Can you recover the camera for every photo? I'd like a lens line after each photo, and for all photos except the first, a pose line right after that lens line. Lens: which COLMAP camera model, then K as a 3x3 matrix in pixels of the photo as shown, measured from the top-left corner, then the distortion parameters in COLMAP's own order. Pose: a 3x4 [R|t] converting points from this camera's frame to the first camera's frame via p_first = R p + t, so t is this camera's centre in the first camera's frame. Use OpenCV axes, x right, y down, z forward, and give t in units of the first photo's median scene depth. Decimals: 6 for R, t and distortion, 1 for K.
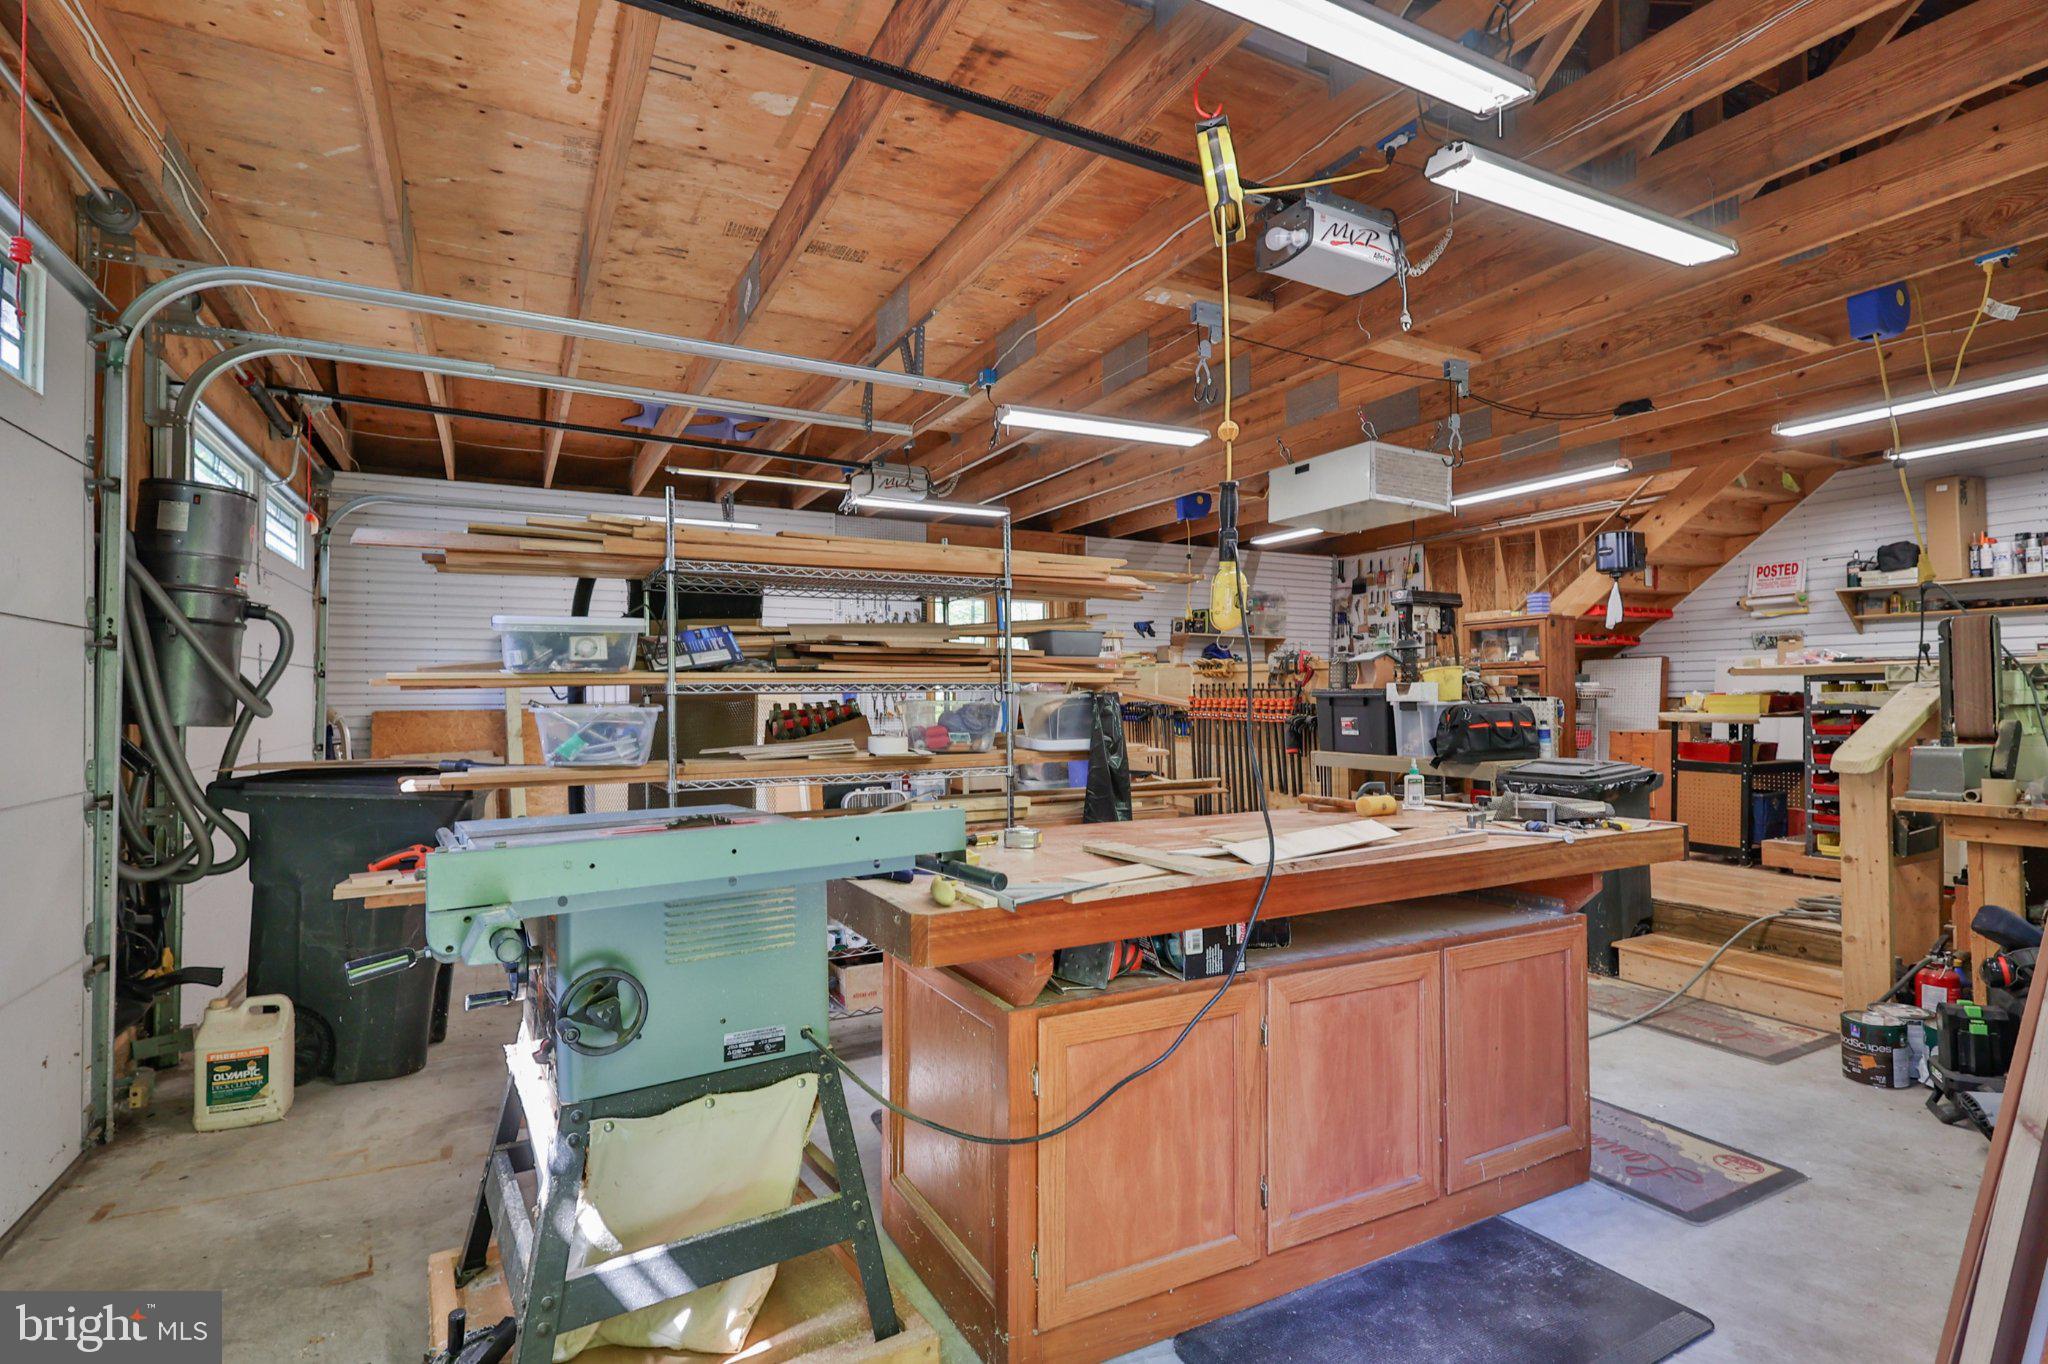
lens RADIAL K [[990.3, 0, 1024.0], [0, 990.3, 682.0], [0, 0, 1]] dist [-0.004695, 0.001351]
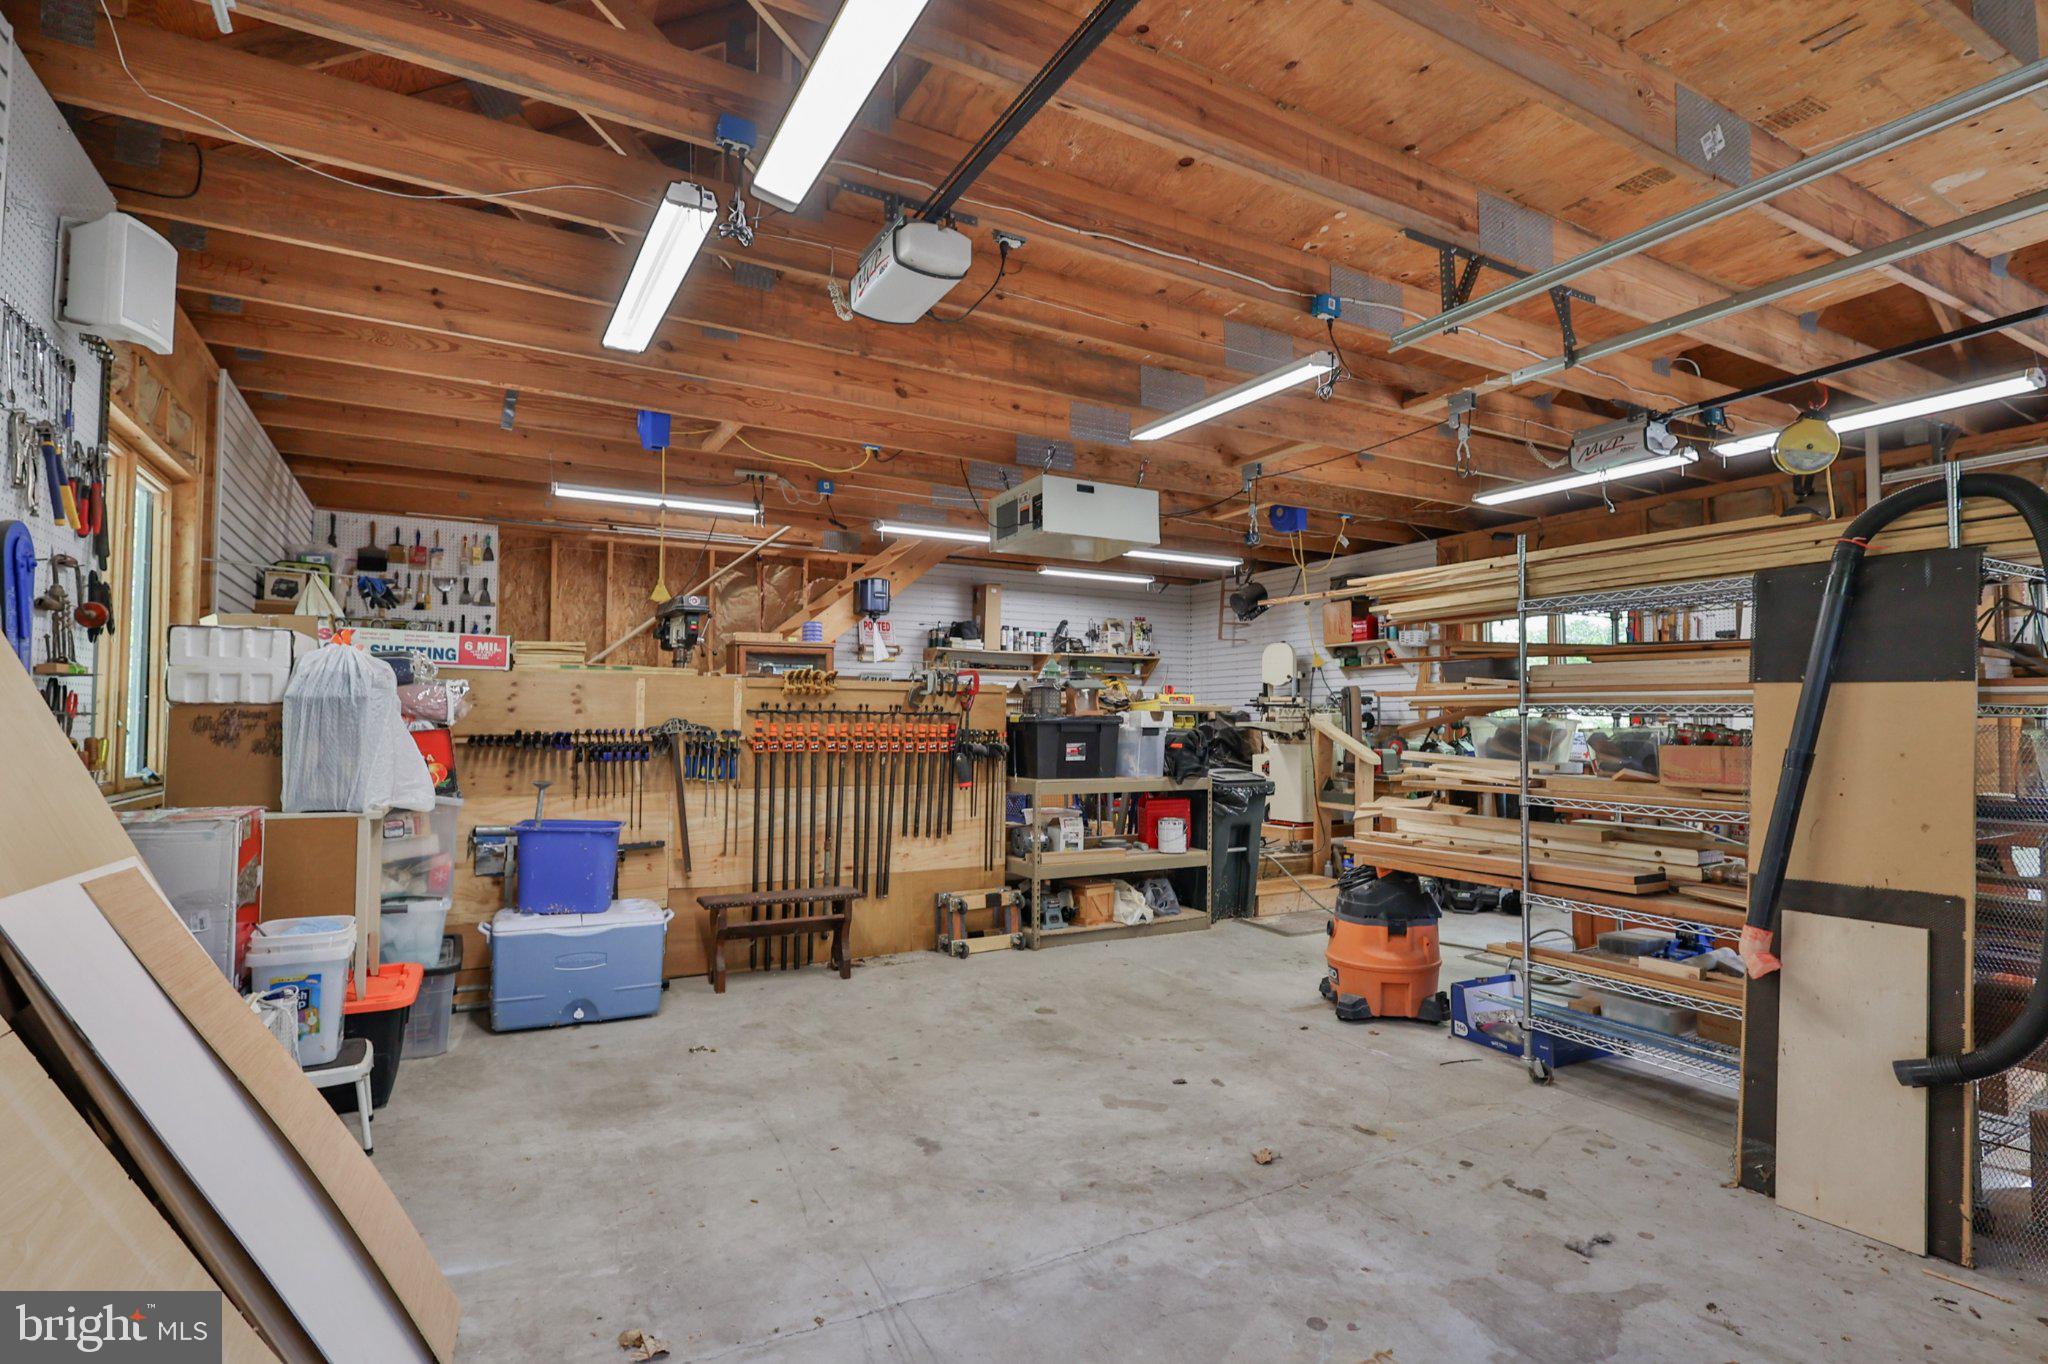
lens RADIAL K [[990.3, 0, 1024.0], [0, 990.3, 682.0], [0, 0, 1]] dist [-0.004695, 0.001351]
pose [[-0.023122, 0.046469, 0.998652, -0.677044], [-0.019739, 0.998703, -0.046929, 0.021625], [-0.999538, -0.020798, -0.022174, 1.070264]]
